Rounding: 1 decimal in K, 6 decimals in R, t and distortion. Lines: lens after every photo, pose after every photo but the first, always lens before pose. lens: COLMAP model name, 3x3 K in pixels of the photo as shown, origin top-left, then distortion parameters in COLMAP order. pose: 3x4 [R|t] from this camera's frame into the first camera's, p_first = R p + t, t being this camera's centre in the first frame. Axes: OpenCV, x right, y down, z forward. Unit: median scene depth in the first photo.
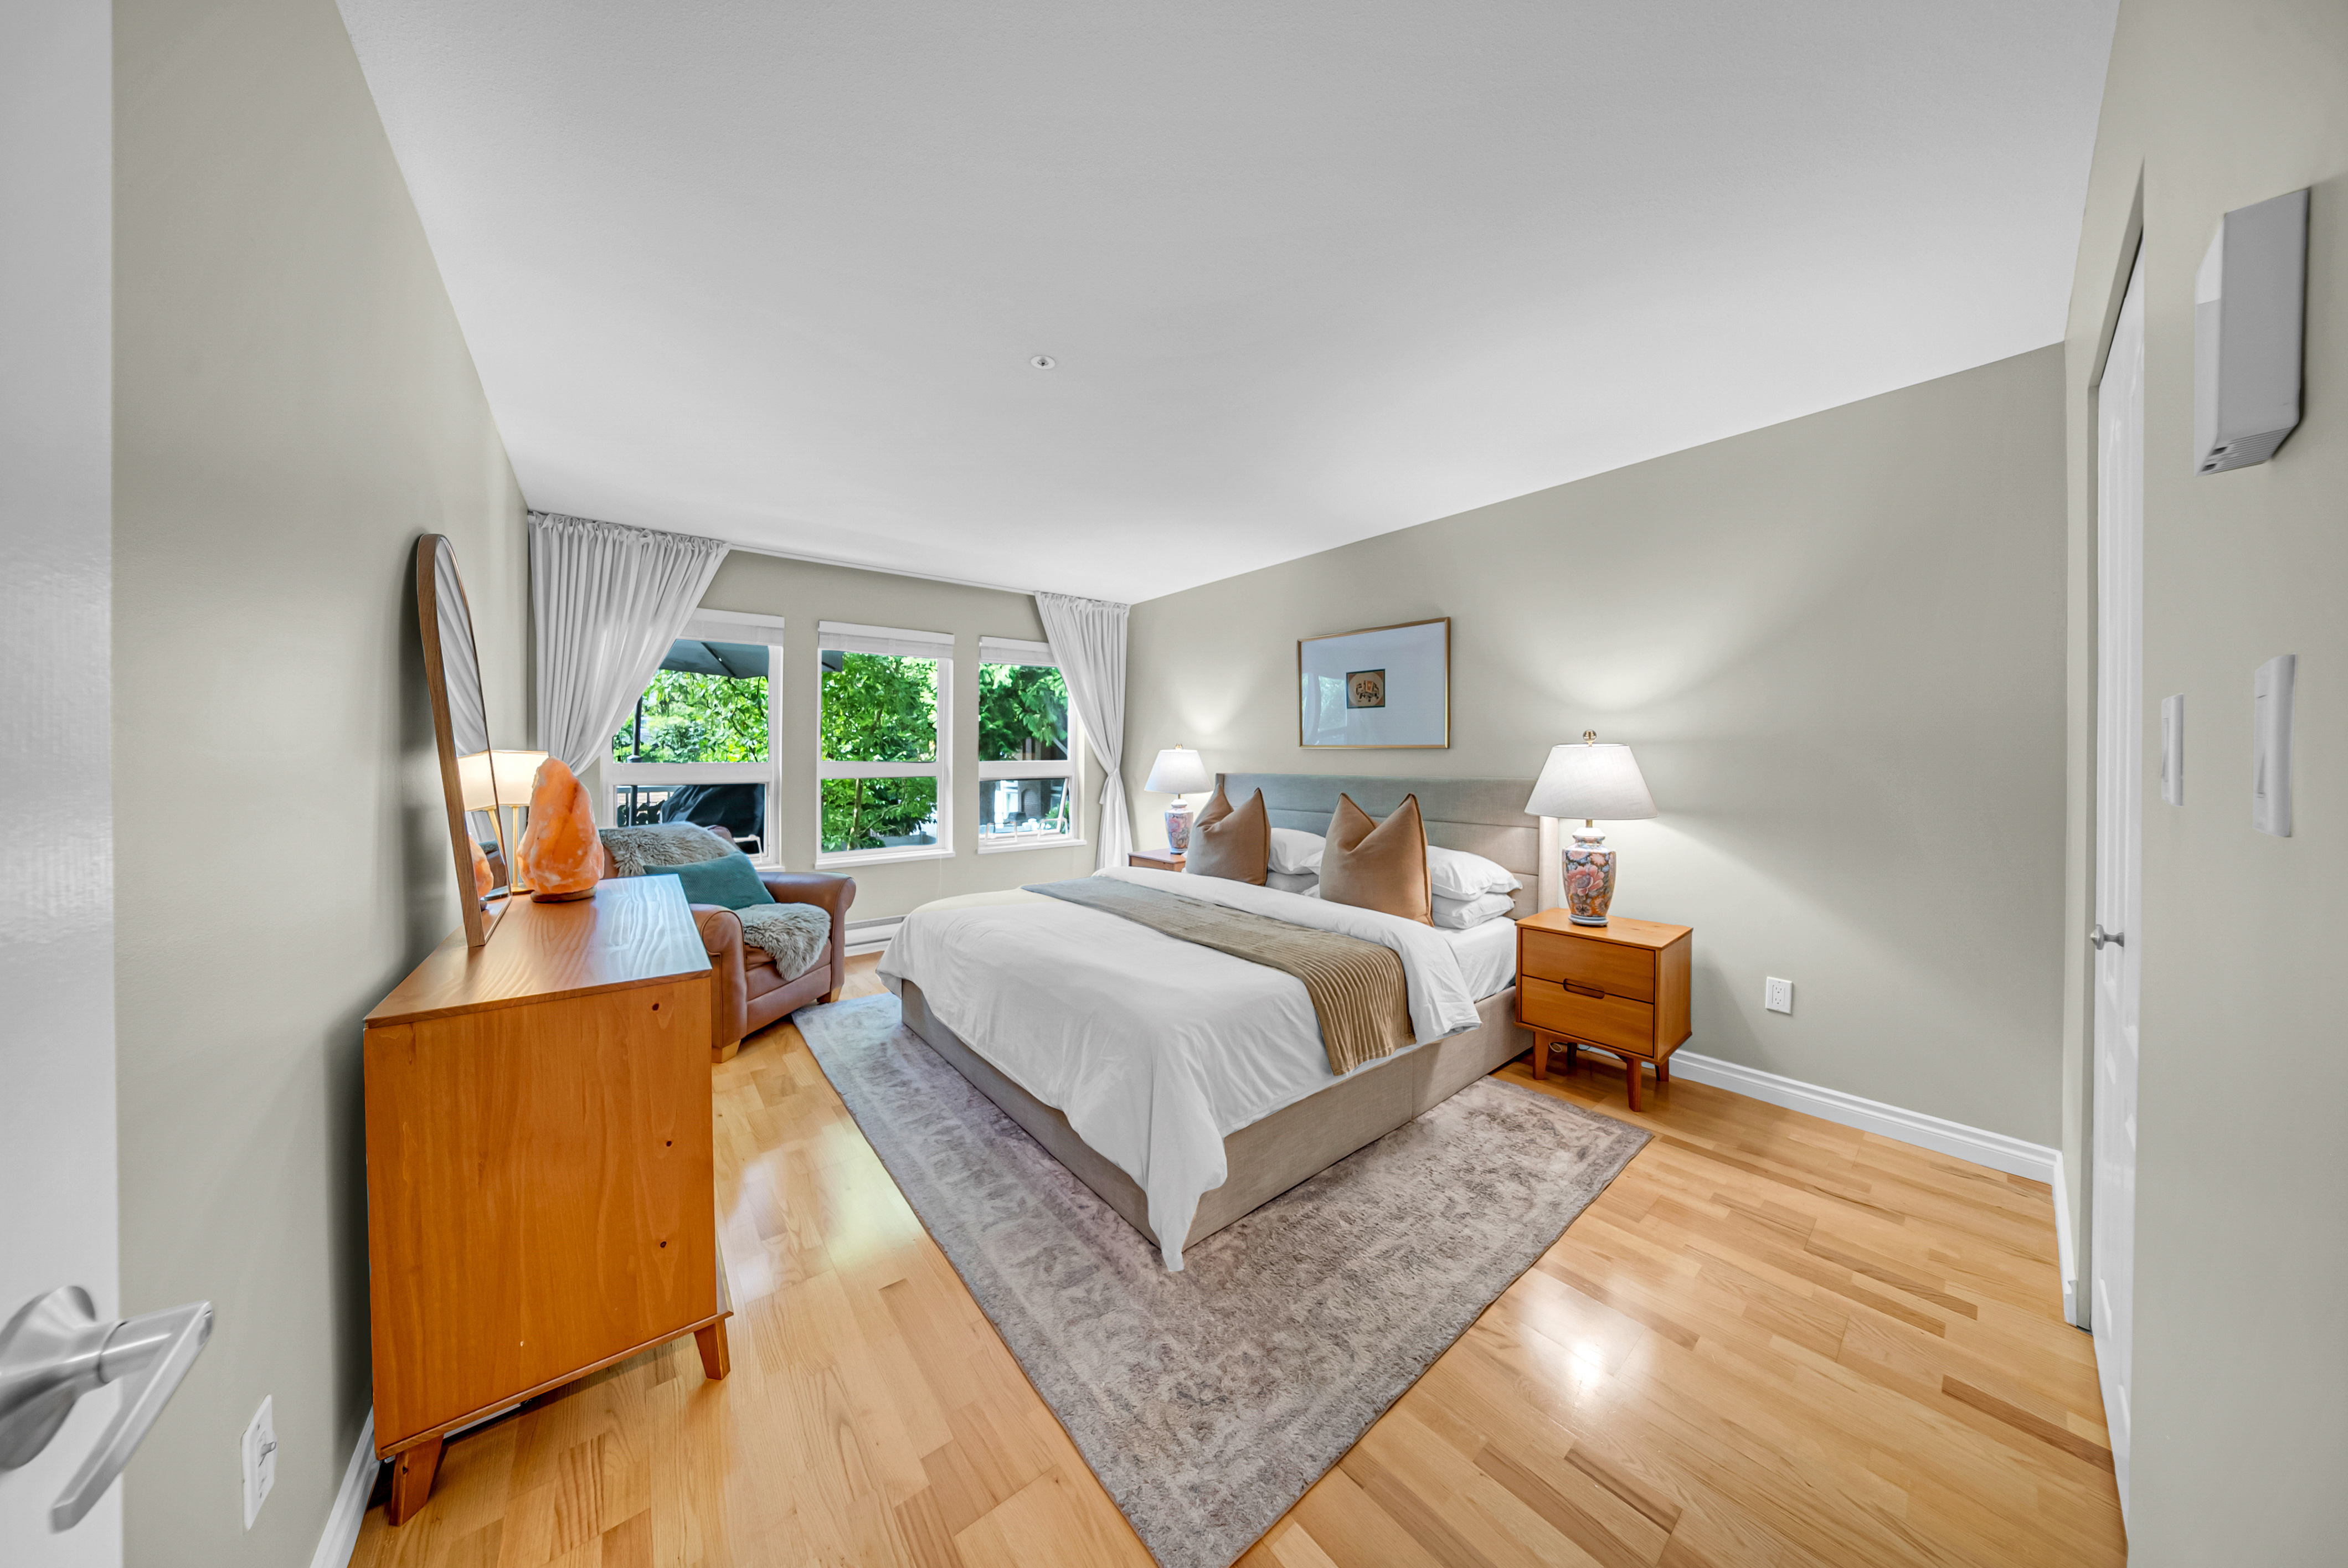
lens RADIAL K [[721.3, 0, 1185.6], [0, 721.3, 745.0], [0, 0, 1]] dist [-0.033607, 0.009878]
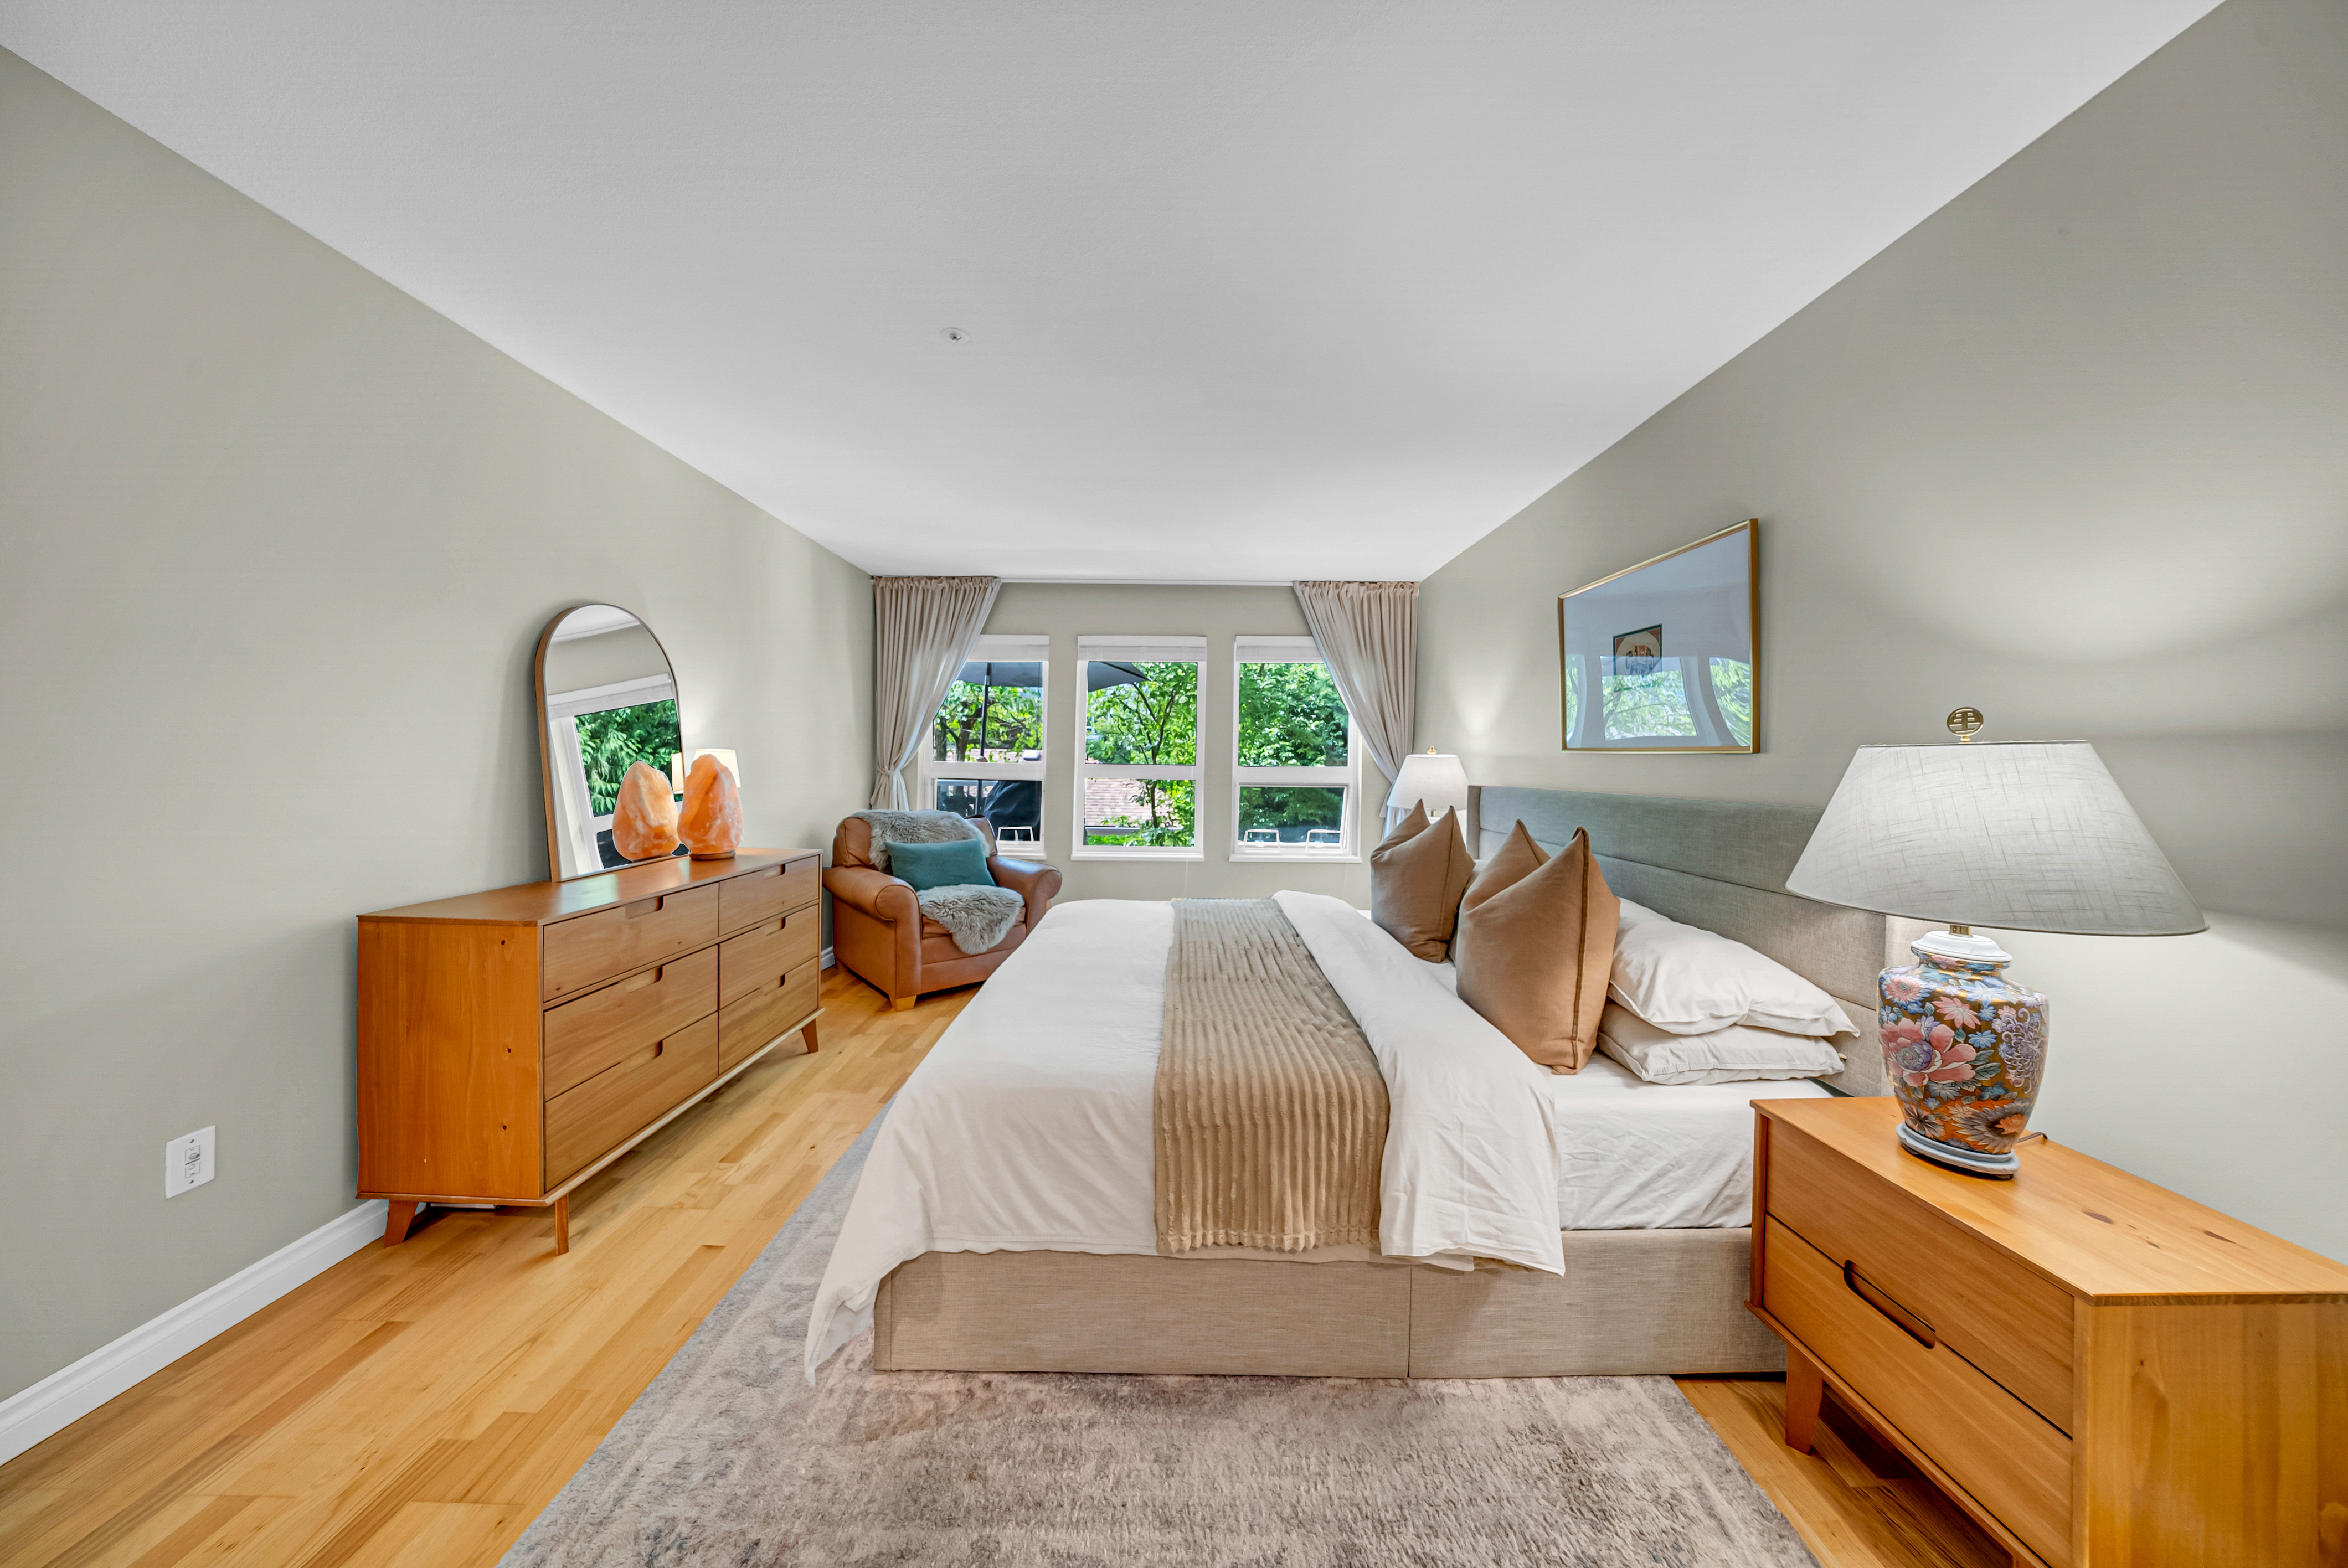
lens RADIAL K [[715.3, 0, 1128.4], [0, 715.3, 737.2], [0, 0, 1]] dist [-0.031084, 0.007330]
pose [[0.764264, -0.008843, -0.644843, 0.455376], [-0.002683, 0.999854, -0.016892, 0.004146], [0.644898, 0.014640, 0.764129, 0.351820]]
